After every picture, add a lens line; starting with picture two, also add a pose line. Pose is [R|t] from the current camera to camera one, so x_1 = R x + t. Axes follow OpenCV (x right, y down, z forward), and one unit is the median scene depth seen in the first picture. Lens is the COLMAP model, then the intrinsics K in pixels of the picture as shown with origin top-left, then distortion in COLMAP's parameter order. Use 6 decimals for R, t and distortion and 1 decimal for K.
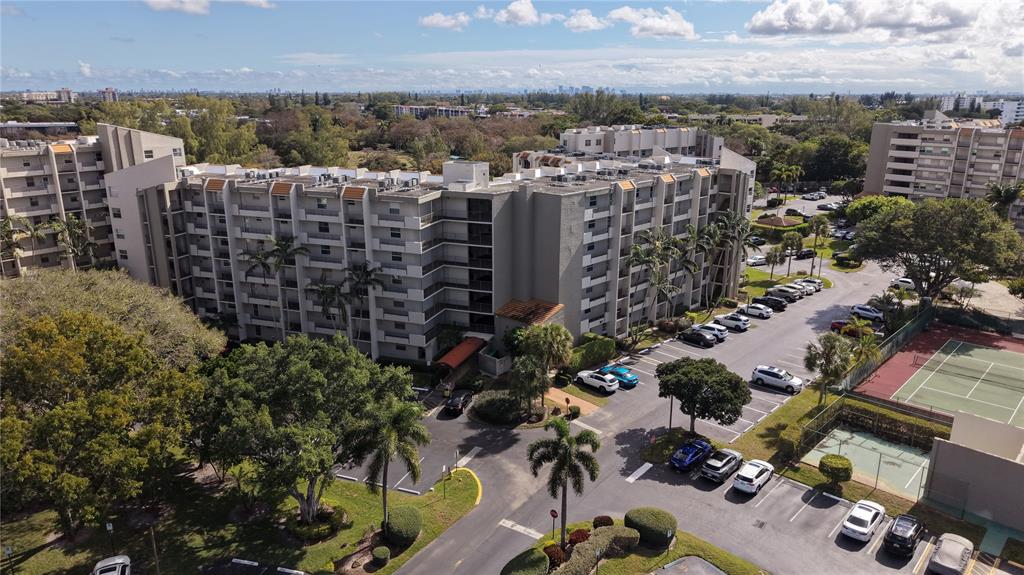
lens RADIAL K [[682.6, 0, 515.0], [0, 682.6, 289.3], [0, 0, 1]] dist [0.003615, 0.001457]
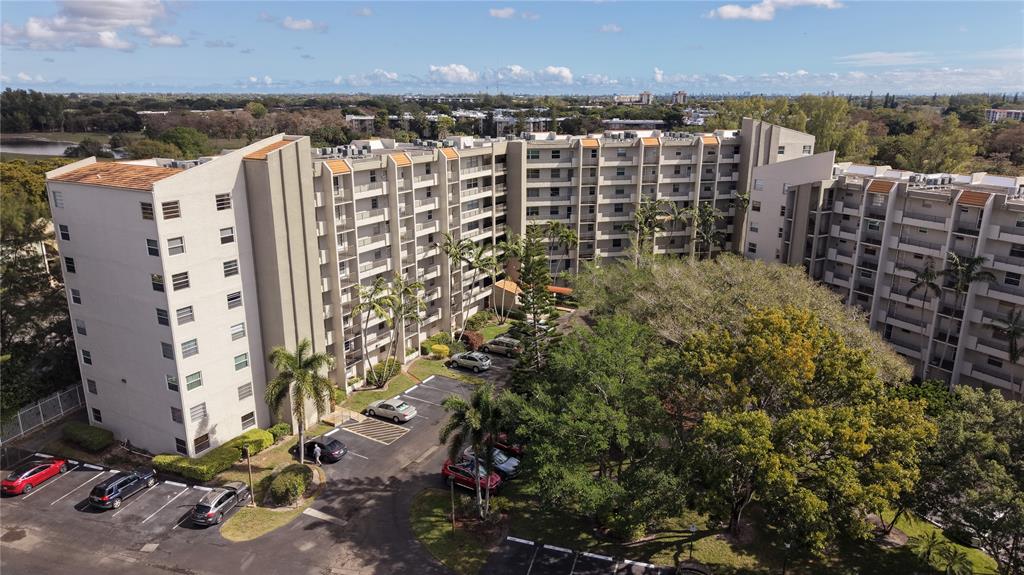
lens RADIAL K [[682.6, 0, 510.6], [0, 682.6, 286.6], [0, 0, 1]] dist [0.003615, 0.001457]
pose [[0.738326, 0.180438, -0.649859, -0.158517], [-0.185642, 0.980698, 0.061384, 0.008721], [0.648391, 0.075320, 0.757572, 0.013880]]
